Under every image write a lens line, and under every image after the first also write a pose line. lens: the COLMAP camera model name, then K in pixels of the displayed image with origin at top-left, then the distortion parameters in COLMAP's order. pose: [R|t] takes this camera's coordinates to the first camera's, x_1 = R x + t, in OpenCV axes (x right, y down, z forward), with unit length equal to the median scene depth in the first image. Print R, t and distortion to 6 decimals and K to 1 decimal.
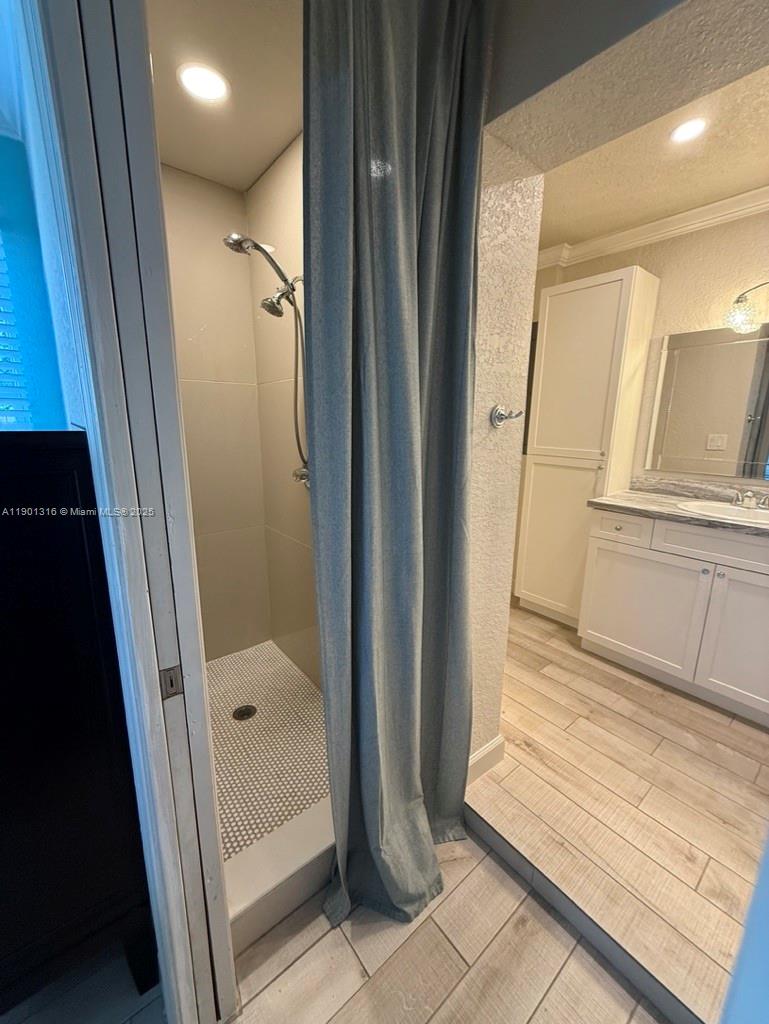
lens RADIAL K [[409.7, 0, 384.5], [0, 409.7, 512.0], [0, 0, 1]] dist [-0.000231, -0.000116]
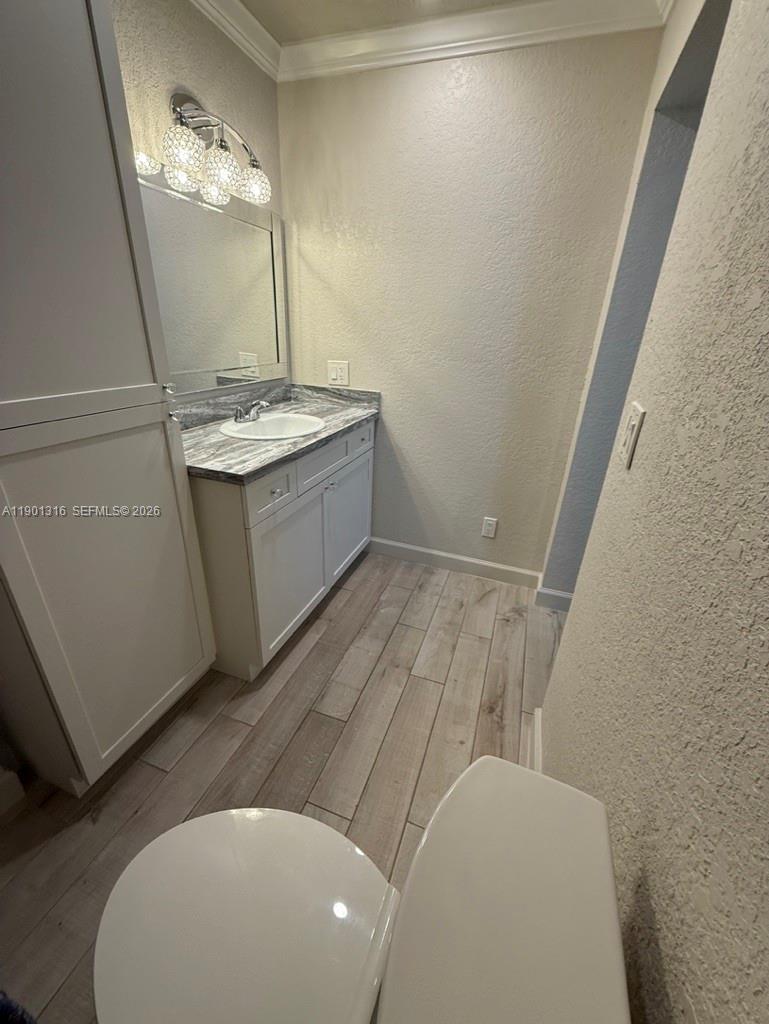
lens RADIAL K [[409.7, 0, 384.5], [0, 409.7, 512.0], [0, 0, 1]] dist [-0.000231, -0.000116]
pose [[-0.522666, -0.380414, 0.762959, -0.051641], [0.138681, 0.845069, 0.516358, -0.279794], [-0.841182, 0.375691, -0.388933, 1.225285]]
